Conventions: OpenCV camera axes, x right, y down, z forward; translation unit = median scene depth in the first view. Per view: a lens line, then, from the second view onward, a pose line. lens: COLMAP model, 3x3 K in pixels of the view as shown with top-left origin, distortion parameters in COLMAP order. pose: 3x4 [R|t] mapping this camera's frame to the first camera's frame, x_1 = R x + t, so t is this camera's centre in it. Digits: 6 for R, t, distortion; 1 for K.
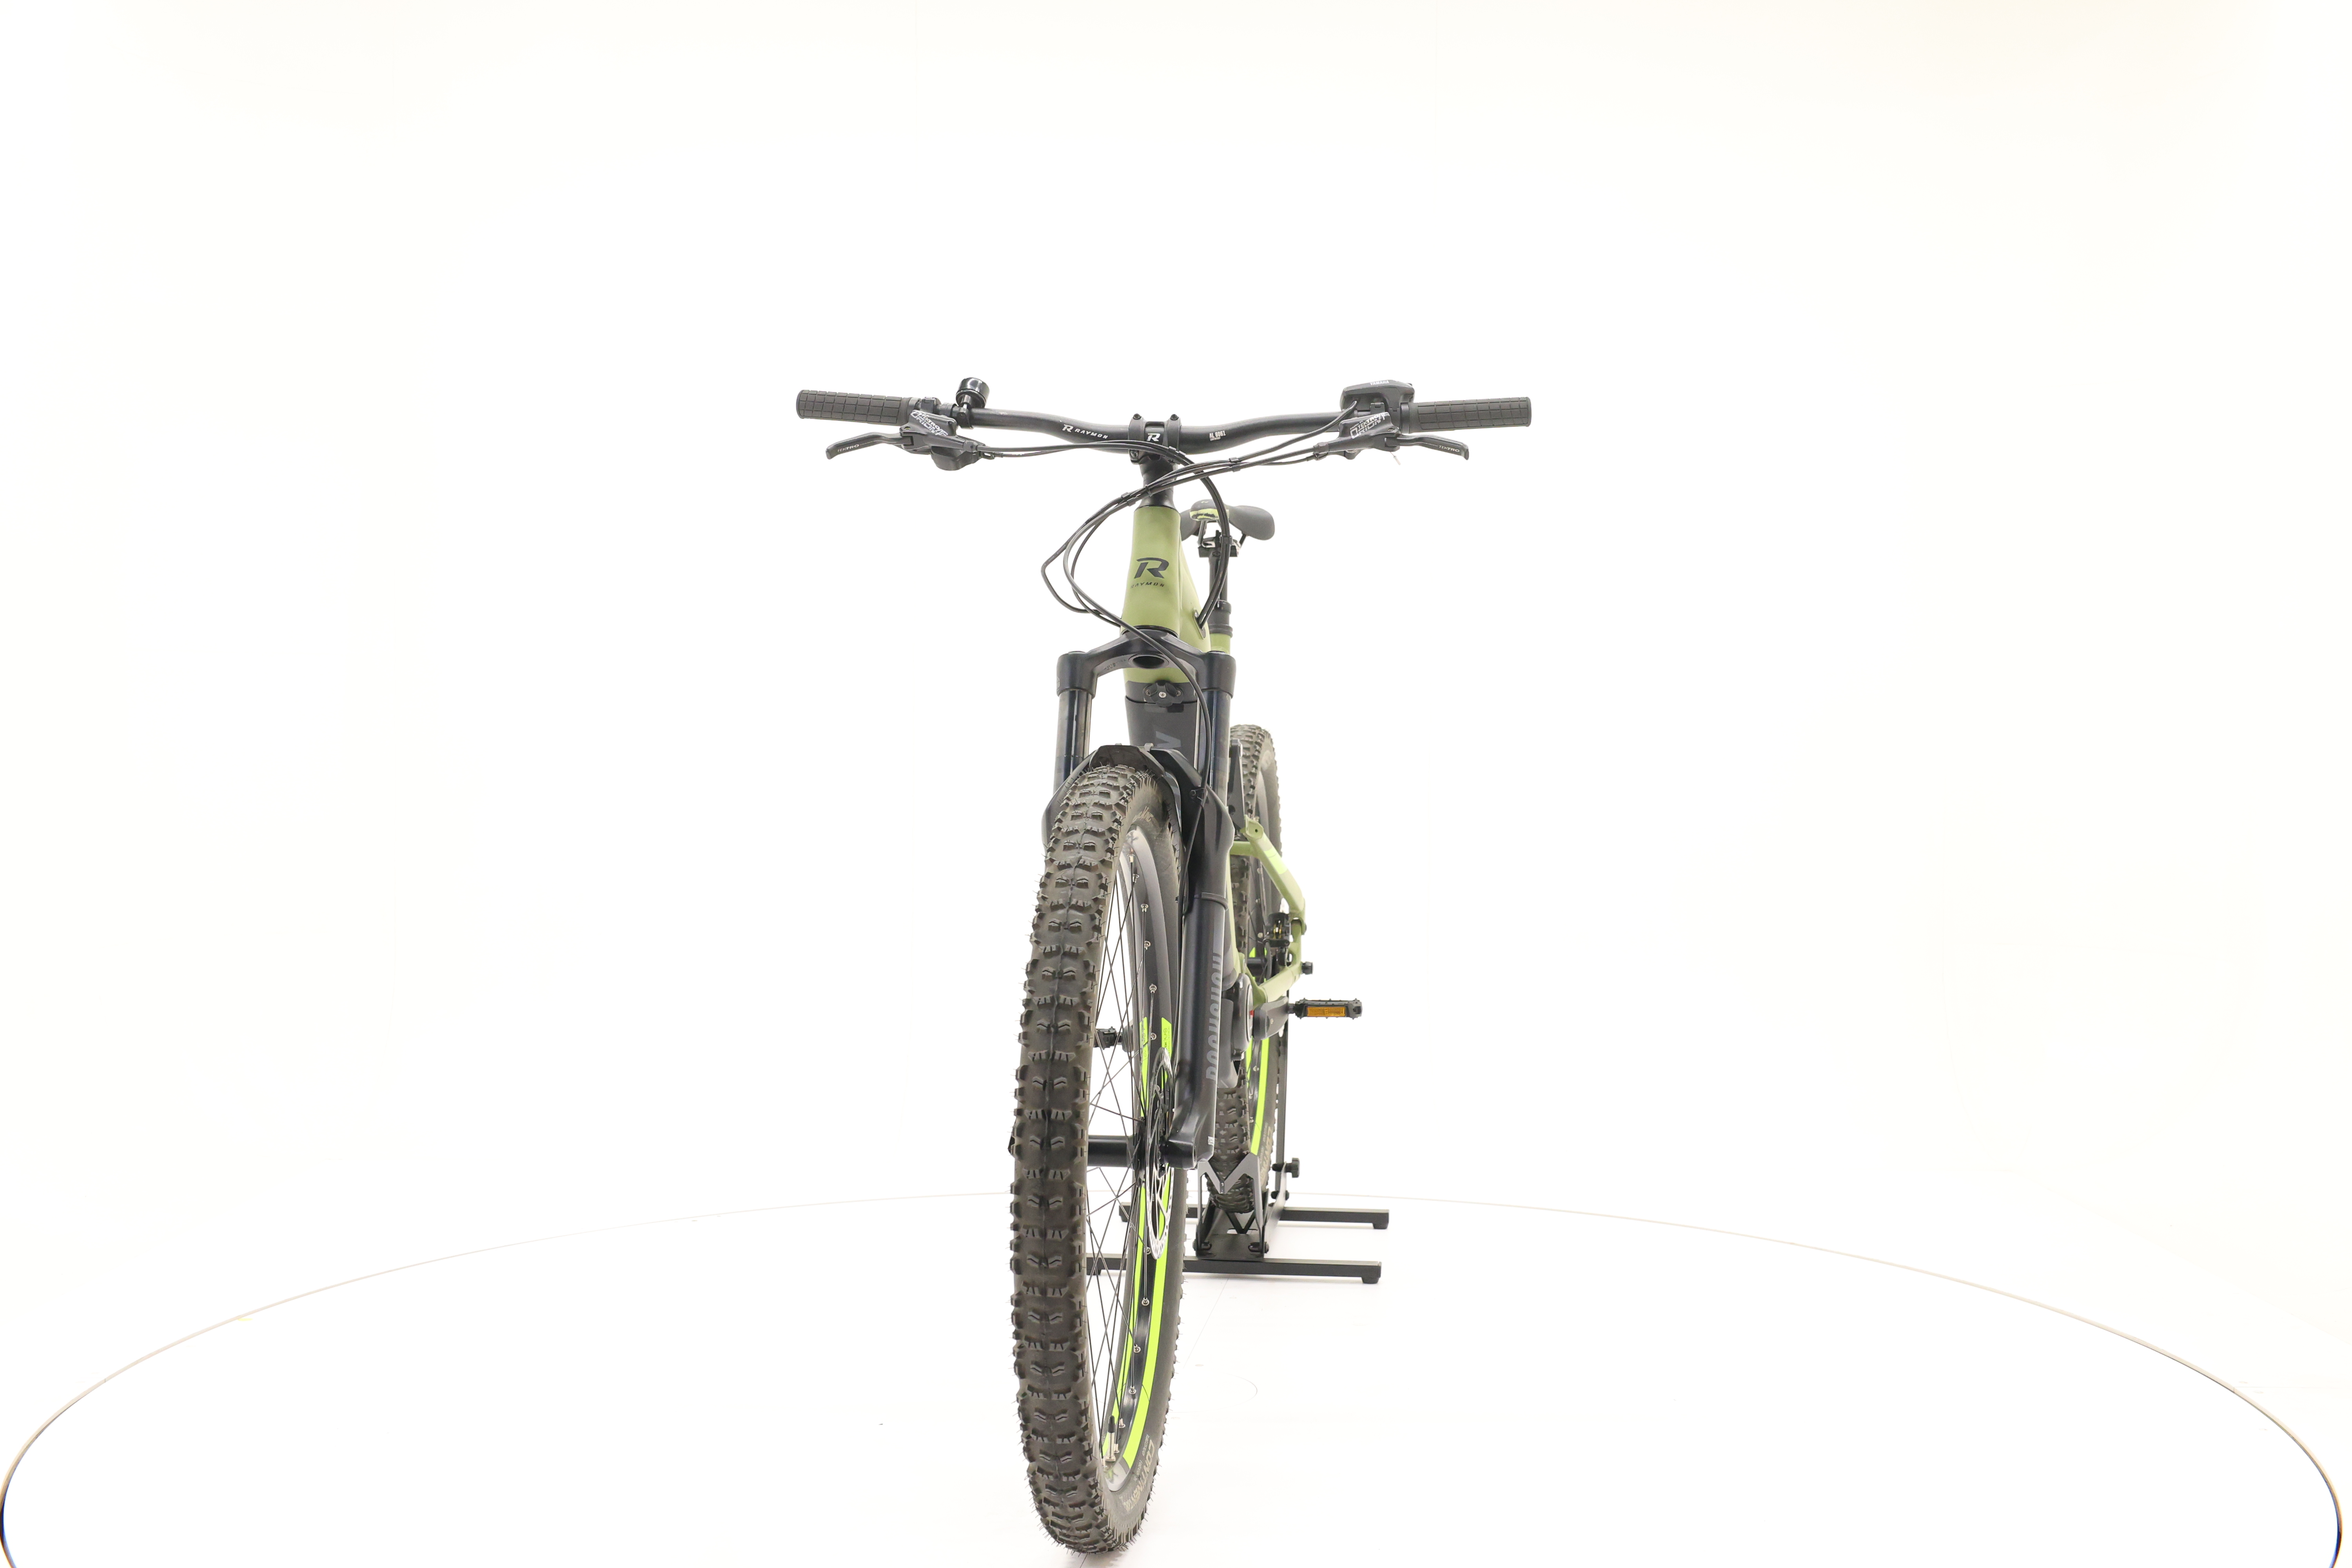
lens RADIAL K [[2532.1, 0, 1173.0], [0, 2532.1, 792.5], [0, 0, 1]] dist [-0.014403, 0.000000]
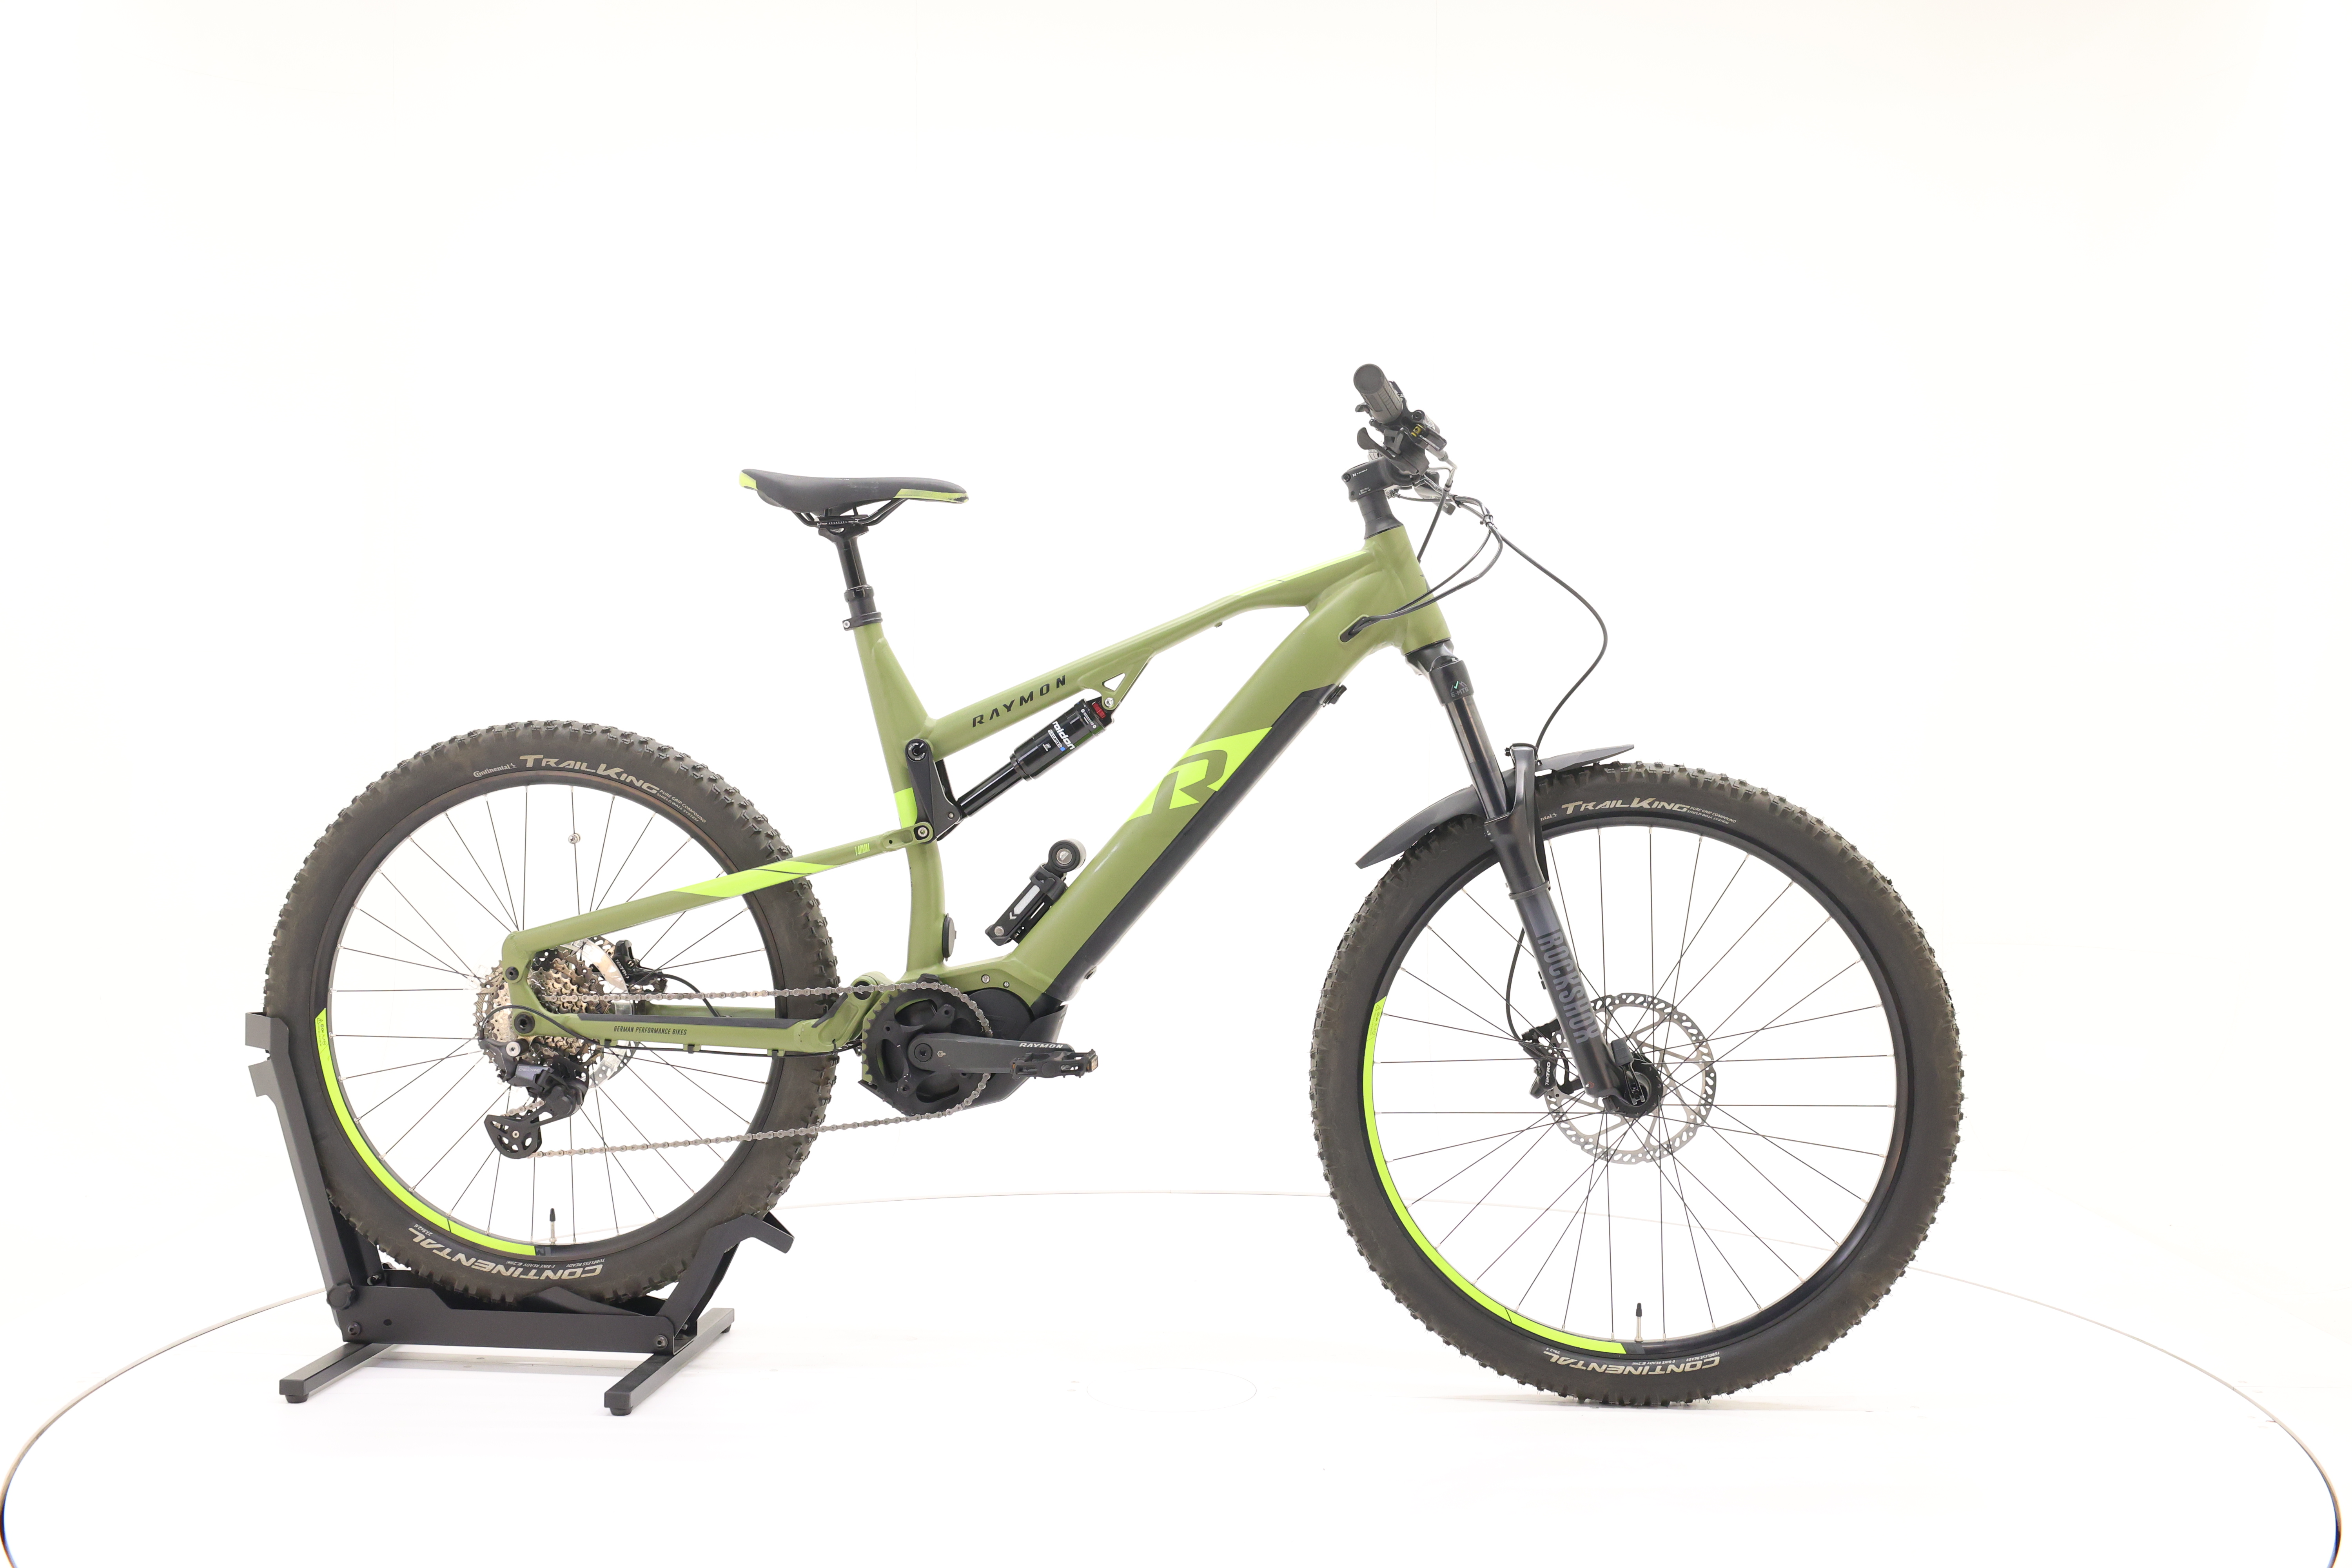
lens RADIAL K [[2532.1, 0, 1180.3], [0, 2532.1, 776.6], [0, 0, 1]] dist [-0.014403, 0.000000]
pose [[-0.015860, -0.021715, 0.999638, -1.105508], [0.020937, 0.999538, 0.022045, -0.031209], [-0.999655, 0.021280, -0.015398, 1.119977]]
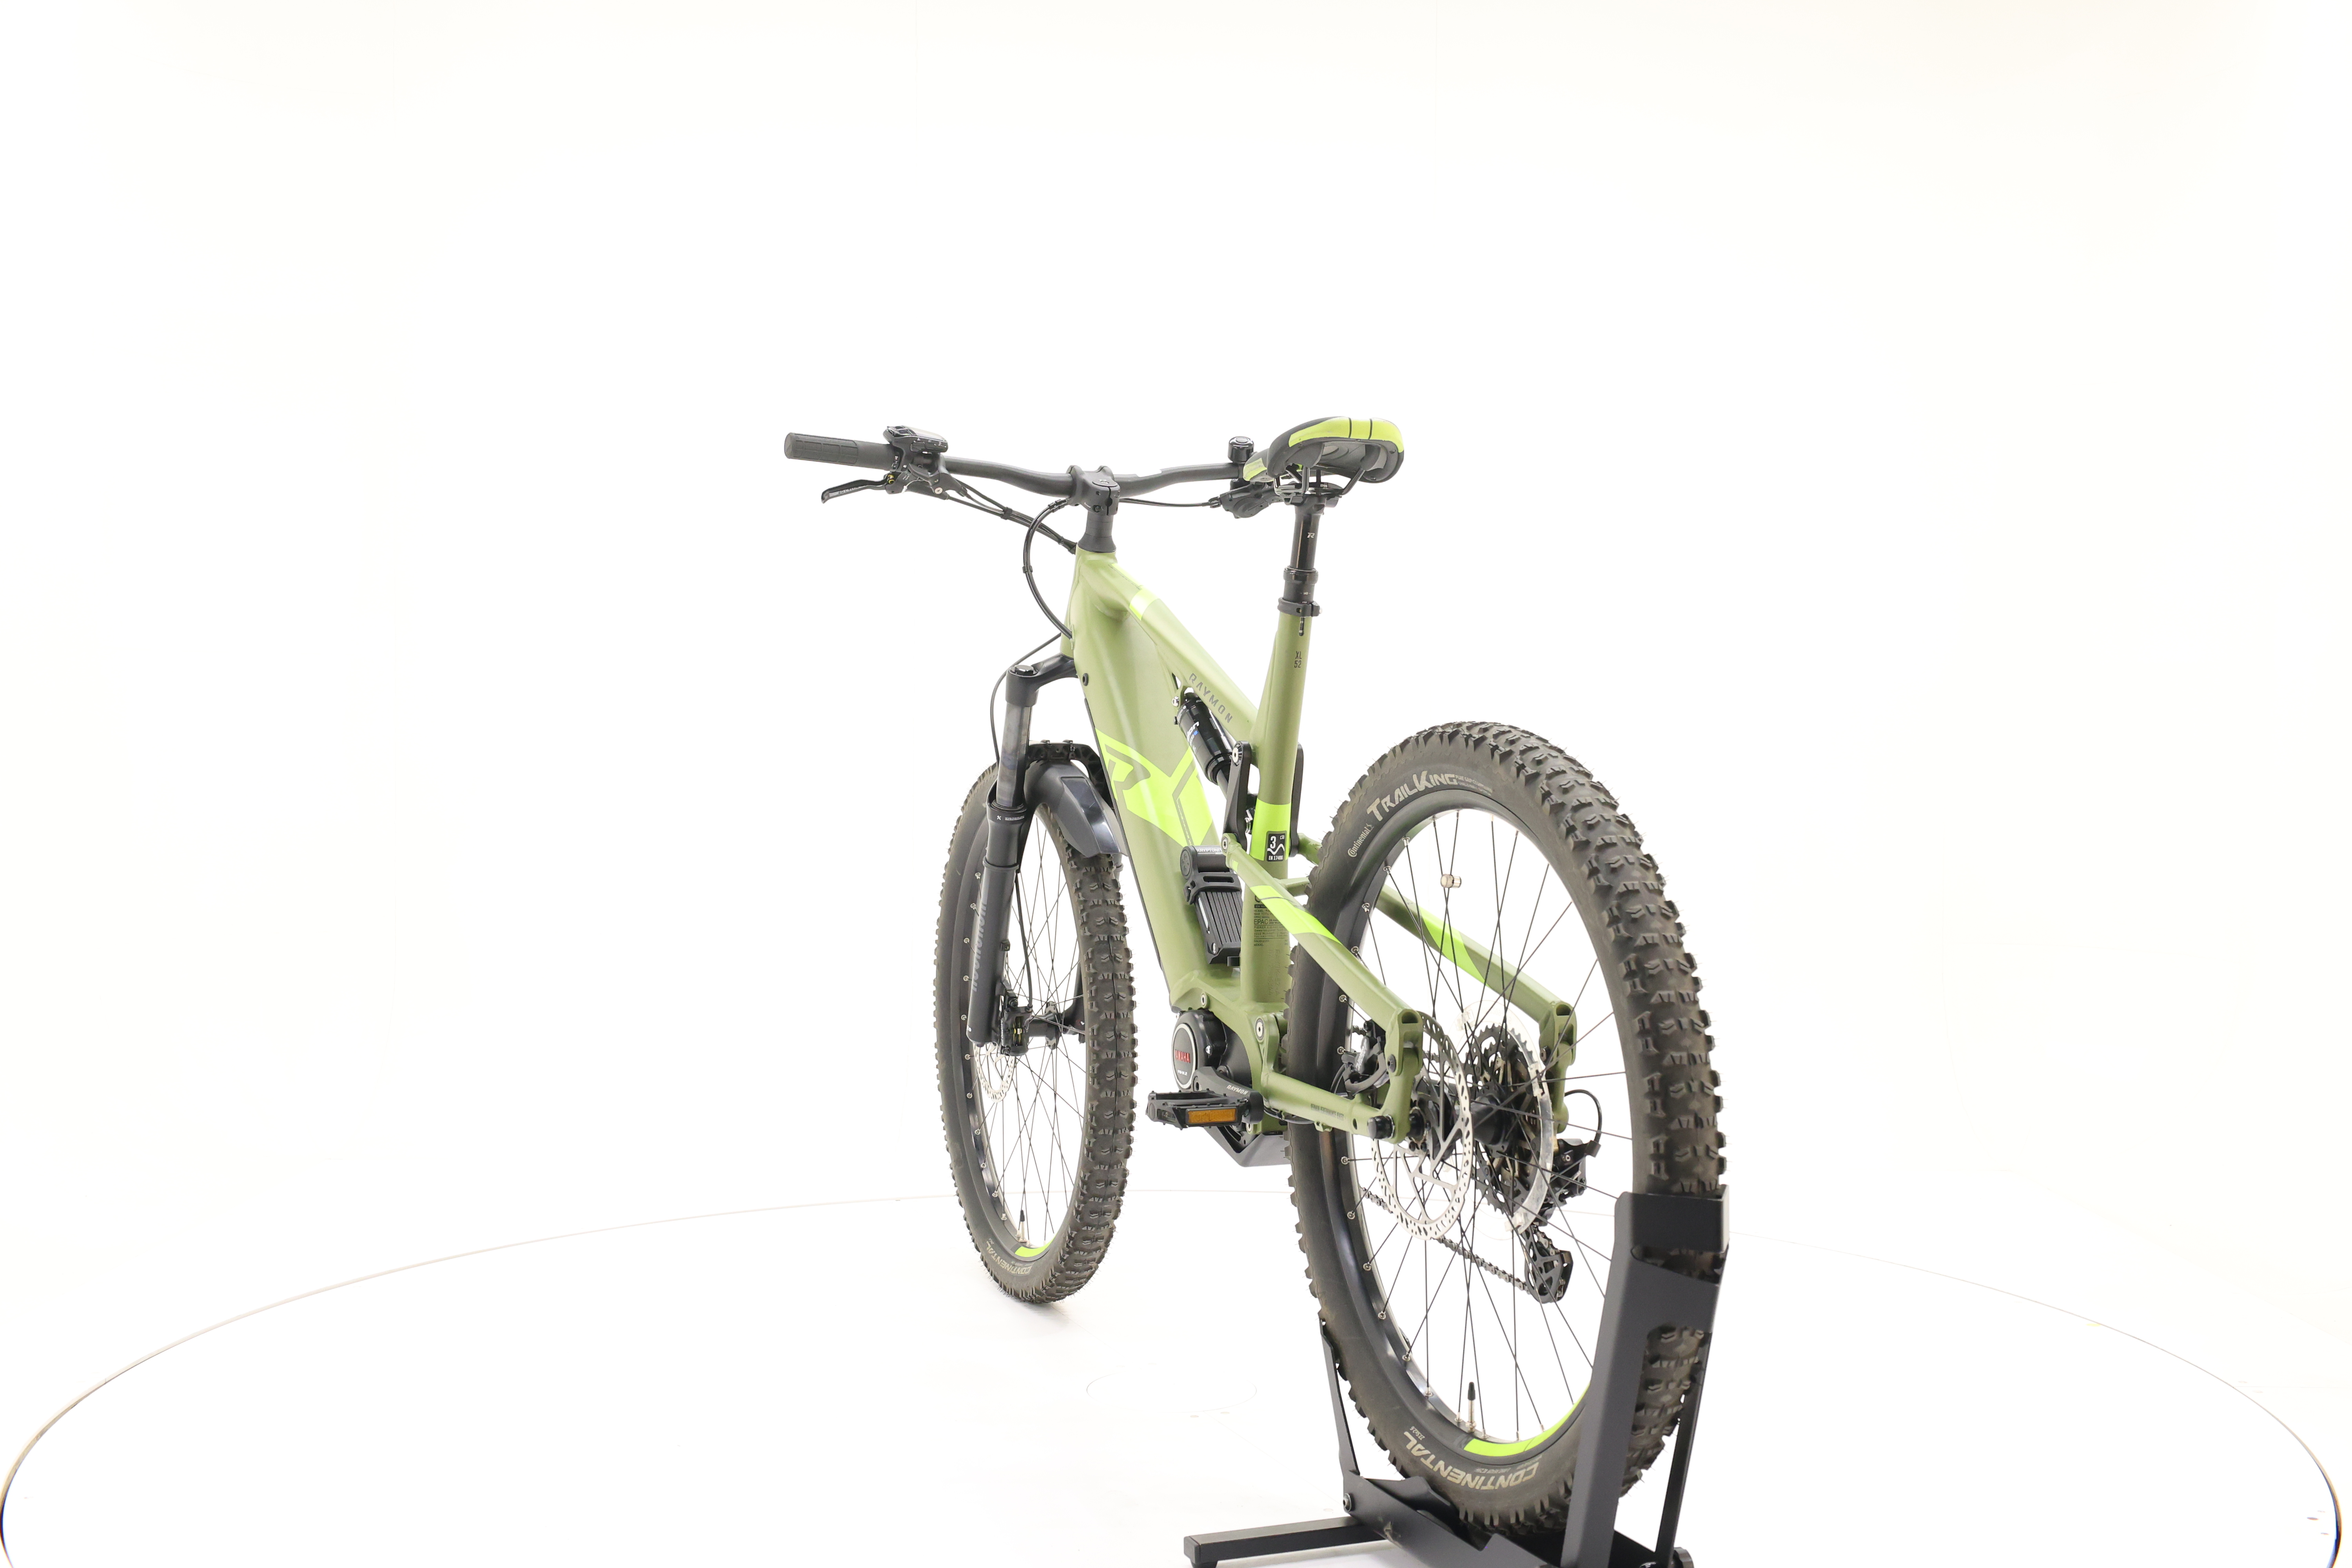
lens RADIAL K [[2532.1, 0, 1176.2], [0, 2532.1, 768.6], [0, 0, 1]] dist [-0.014403, 0.000000]
pose [[-0.877596, 0.001073, -0.479400, 0.530611], [-0.018290, 0.999195, 0.035718, -0.050046], [0.479052, 0.040114, -0.876870, 2.076361]]
